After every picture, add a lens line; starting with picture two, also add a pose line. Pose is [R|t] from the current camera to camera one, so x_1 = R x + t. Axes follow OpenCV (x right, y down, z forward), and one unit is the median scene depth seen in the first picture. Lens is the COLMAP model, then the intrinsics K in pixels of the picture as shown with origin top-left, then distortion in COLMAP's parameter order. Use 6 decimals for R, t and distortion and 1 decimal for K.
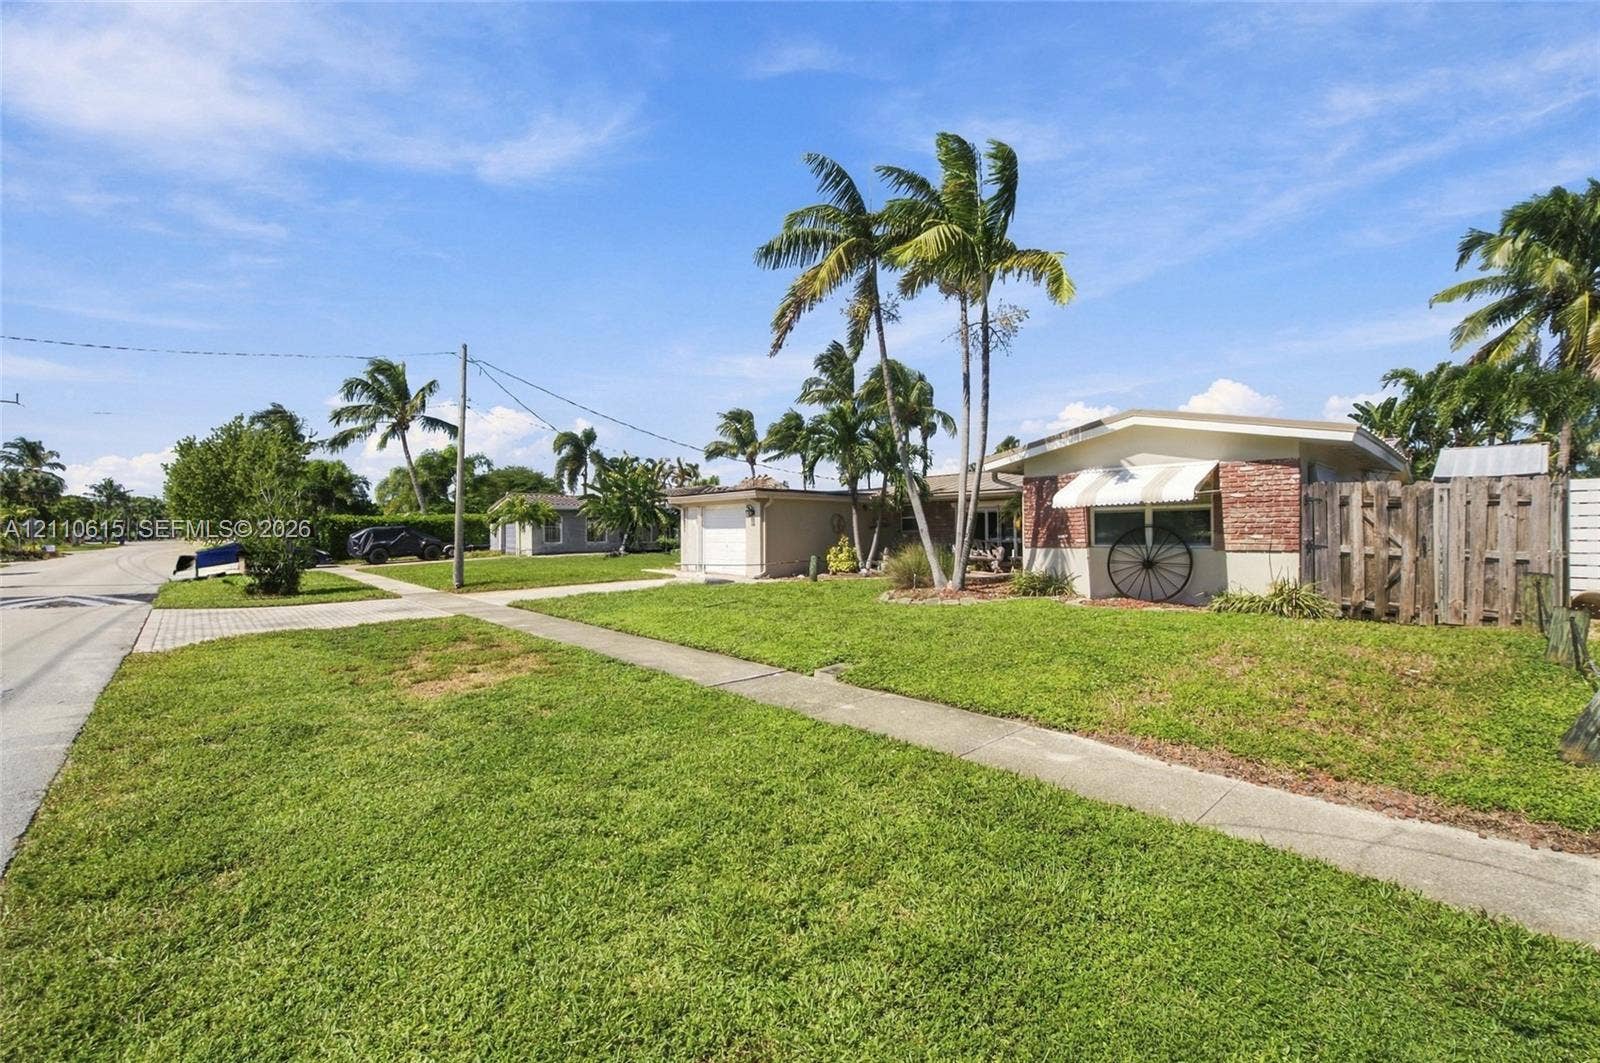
lens RADIAL K [[657.8, 0, 800.0], [0, 657.8, 531.5], [0, 0, 1]] dist [-0.002118, -0.000302]
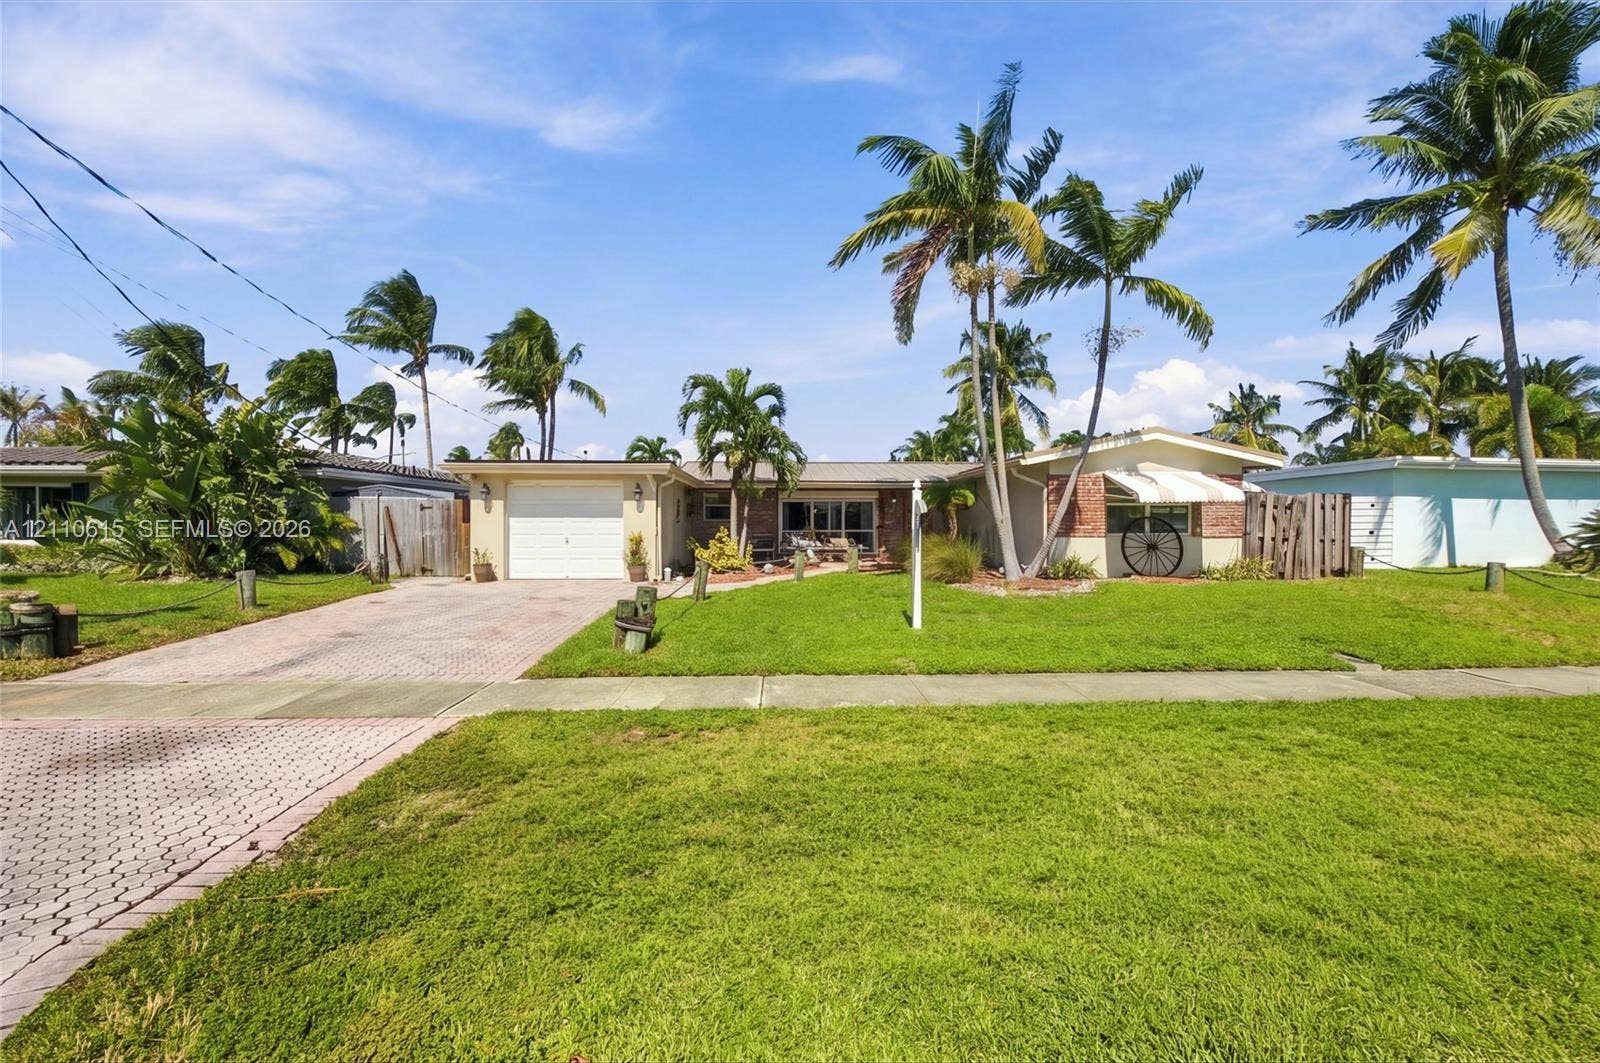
lens RADIAL K [[657.8, 0, 800.0], [0, 657.8, 531.5], [0, 0, 1]] dist [-0.002118, -0.000302]
pose [[0.610666, 0.000251, 0.791888, -0.861202], [-0.000878, 1.000000, 0.000360, 0.016783], [-0.791888, -0.000915, 0.610666, 0.736541]]
